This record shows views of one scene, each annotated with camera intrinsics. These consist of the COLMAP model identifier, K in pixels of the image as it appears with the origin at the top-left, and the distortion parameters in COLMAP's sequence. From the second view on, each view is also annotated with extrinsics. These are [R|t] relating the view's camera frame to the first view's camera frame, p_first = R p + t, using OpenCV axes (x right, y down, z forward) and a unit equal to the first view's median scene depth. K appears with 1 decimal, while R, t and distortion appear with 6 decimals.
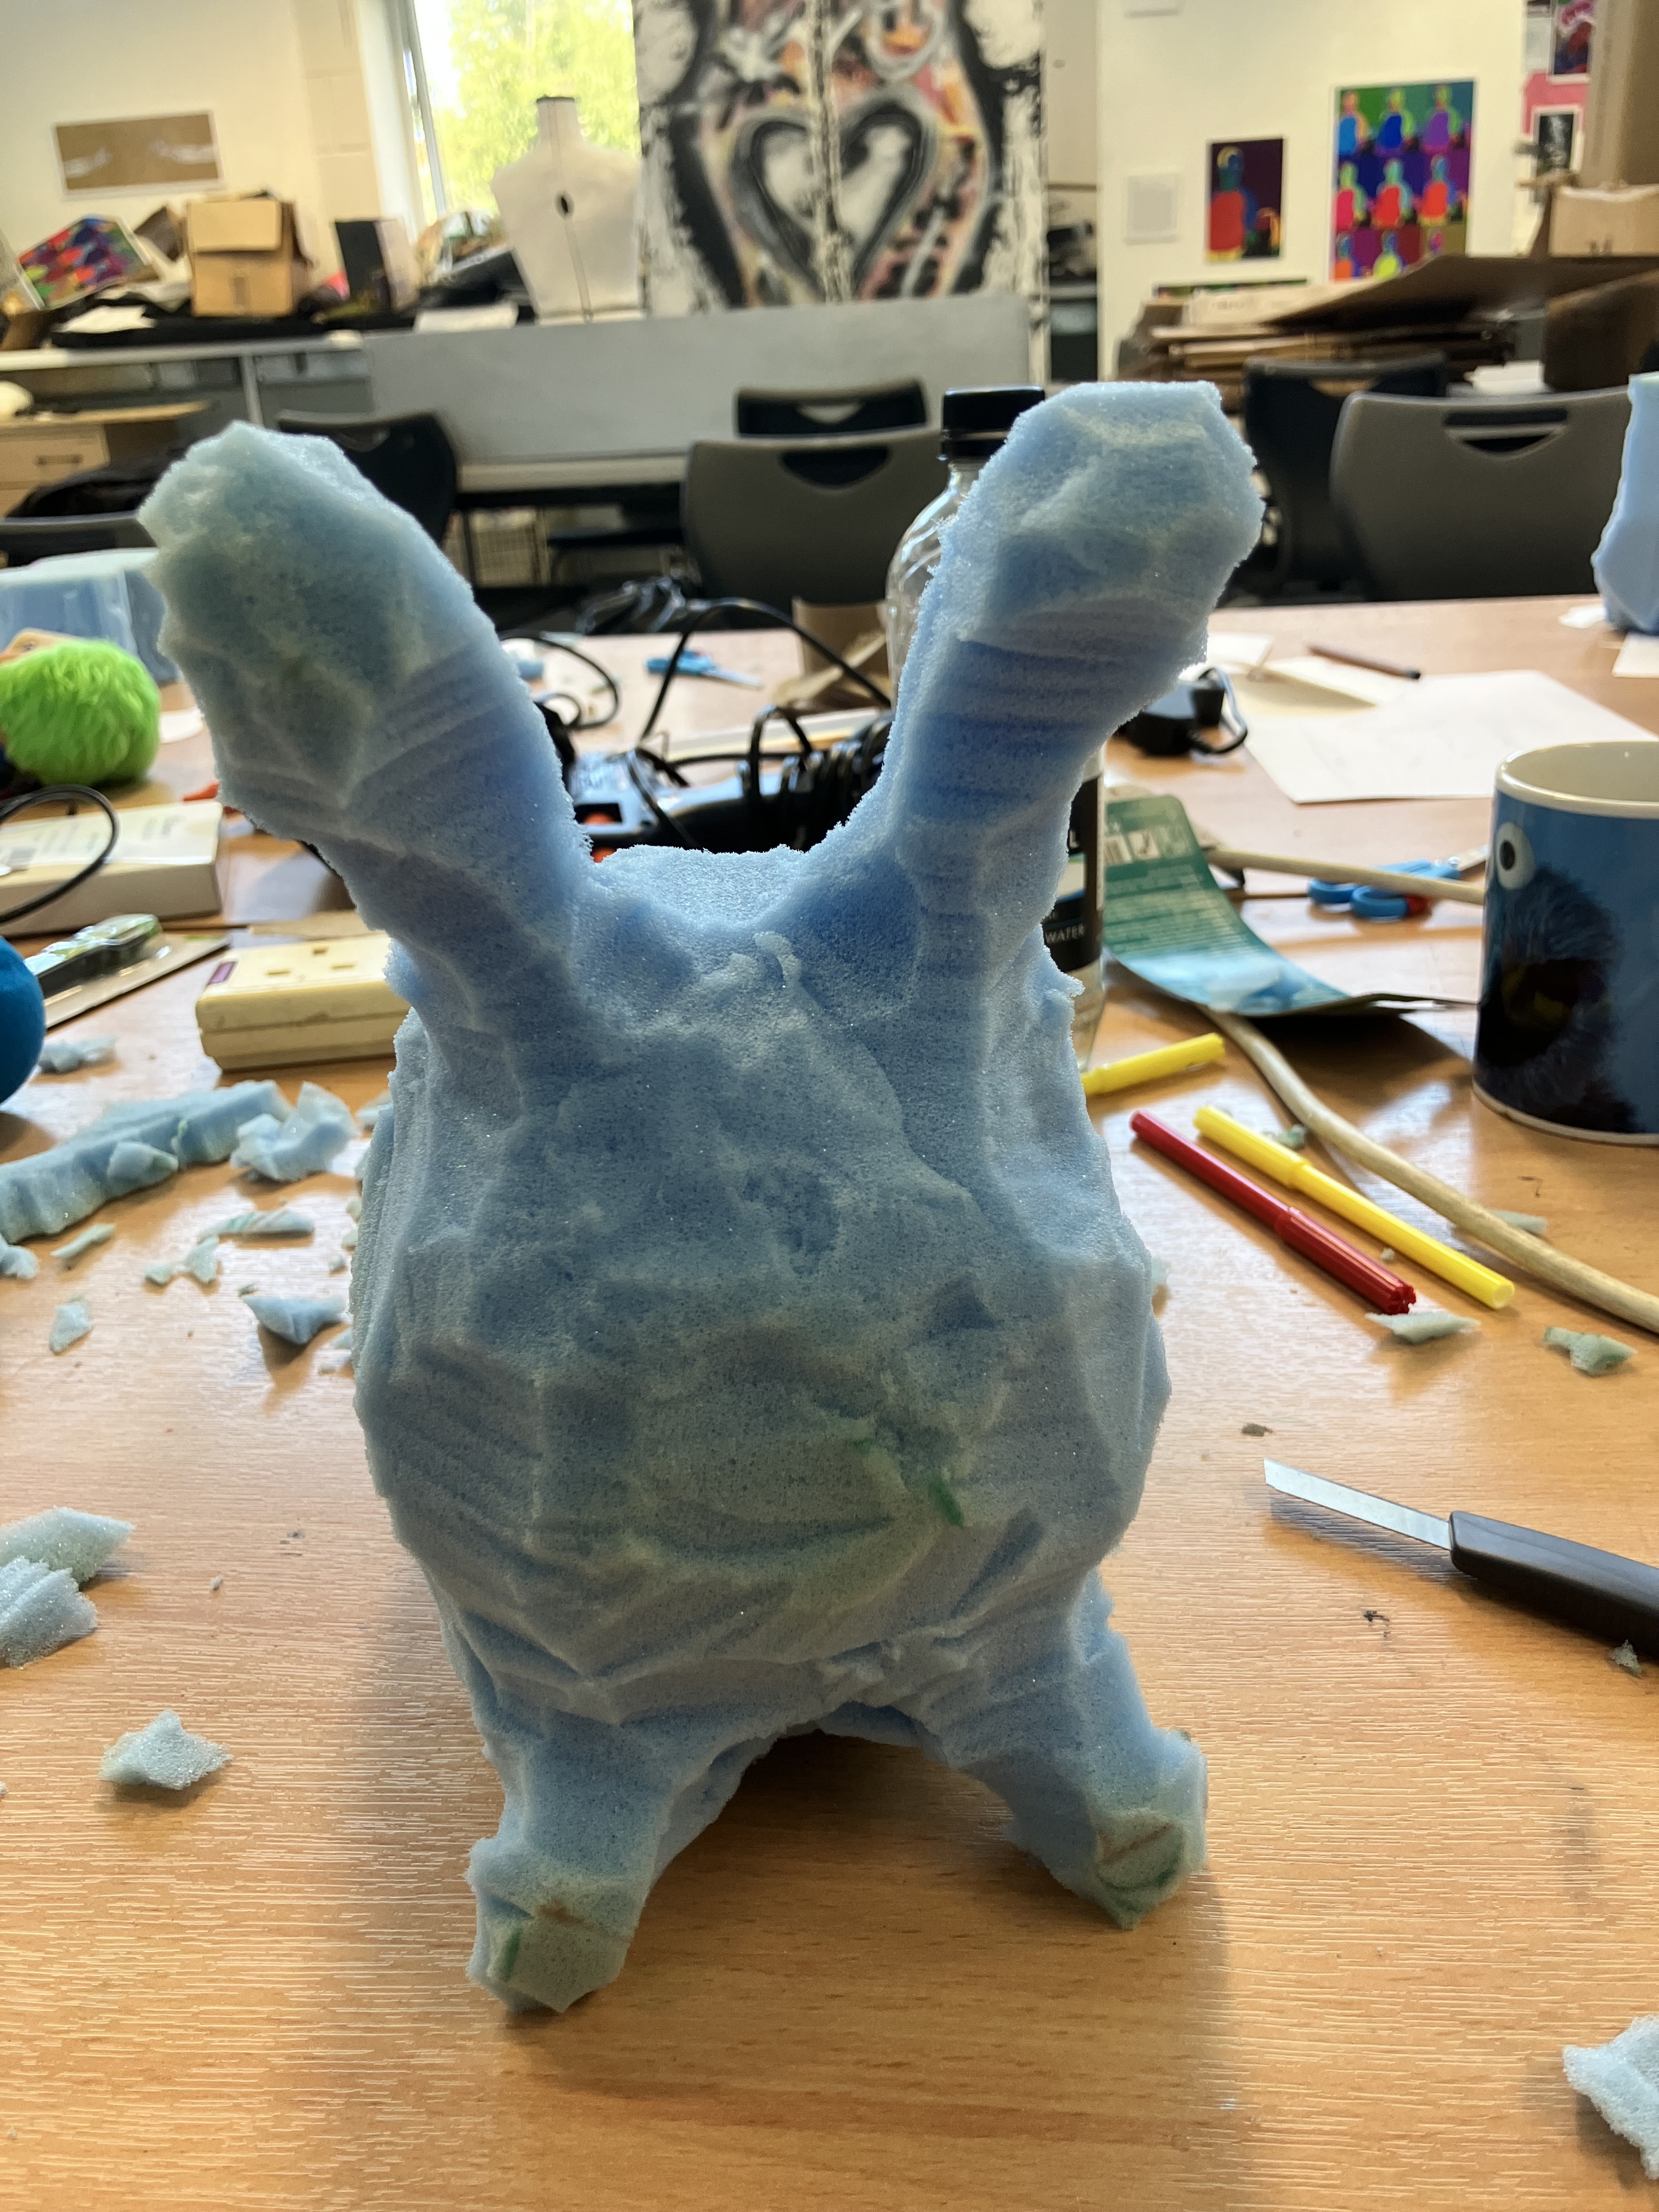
lens RADIAL K [[1786.8, 0, 817.5], [0, 1786.8, 1098.0], [0, 0, 1]] dist [0.008606, -0.008828]
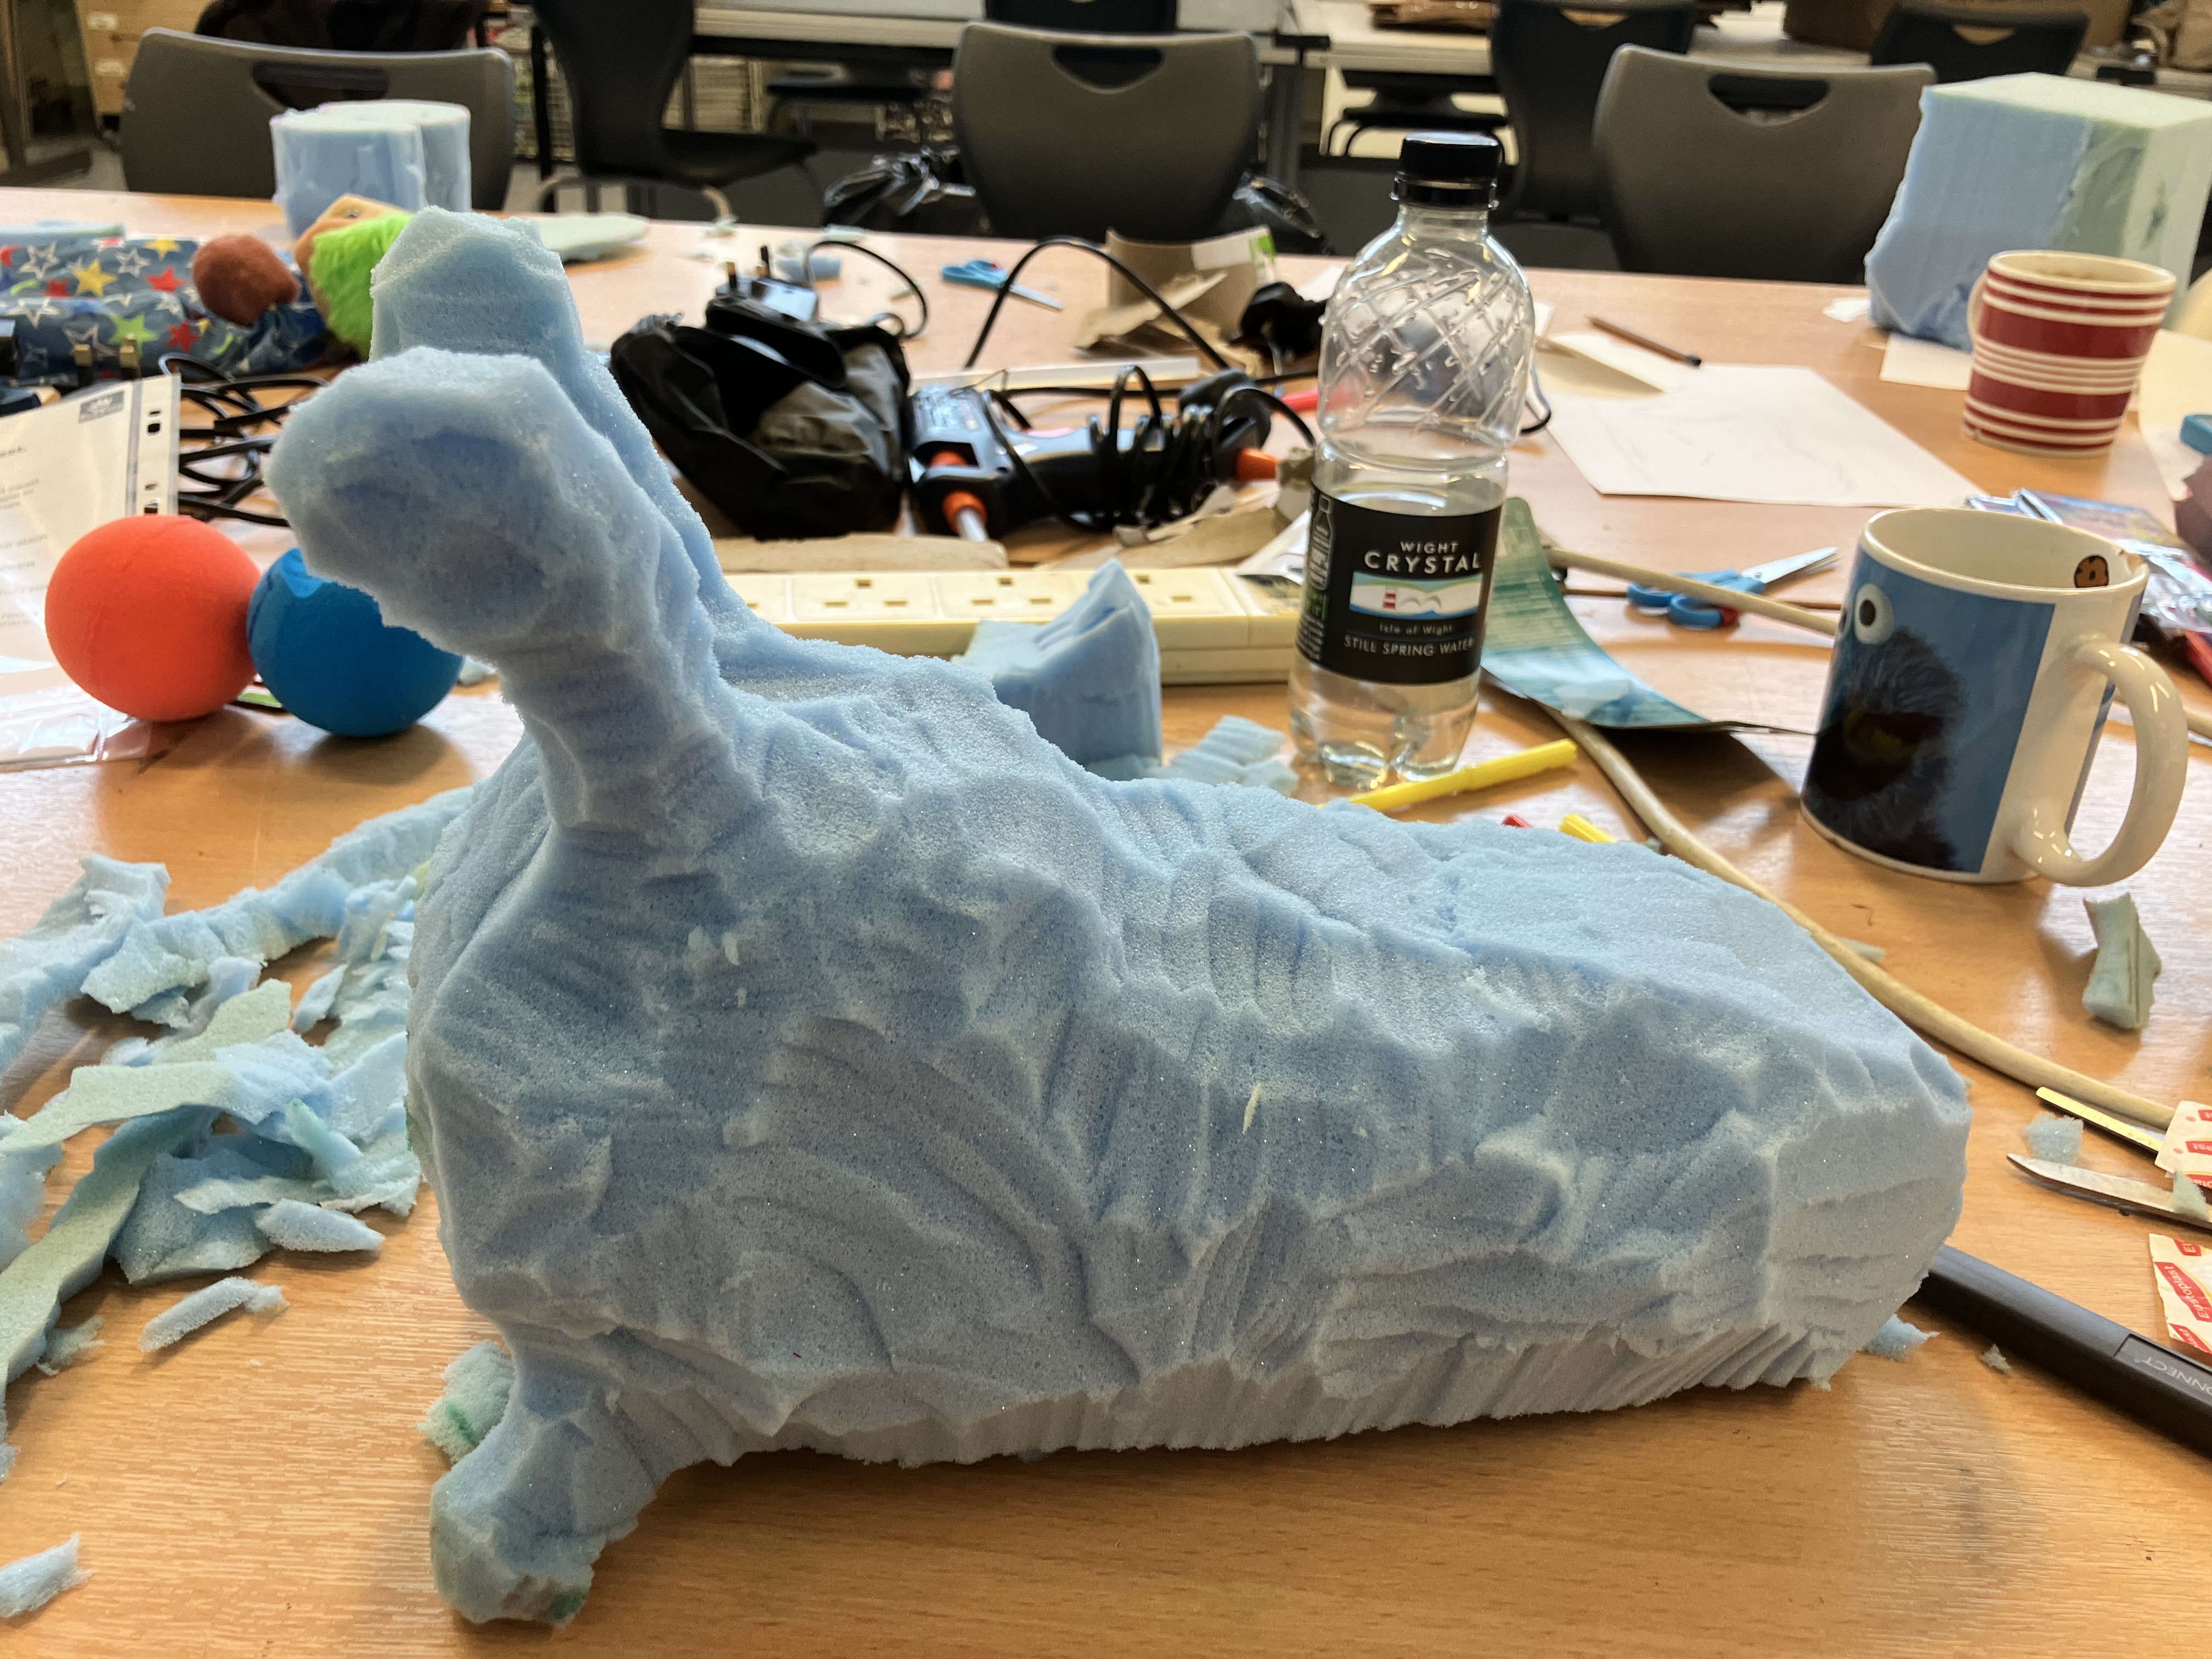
lens RADIAL K [[1786.8, 0, 1104.3], [0, 1786.8, 795.0], [0, 0, 1]] dist [0.008606, -0.008828]
pose [[0.994867, 0.074438, 0.068541, -0.124923], [-0.078676, 0.995010, 0.061366, -0.045018], [-0.063631, -0.066443, 0.995759, -0.064575]]
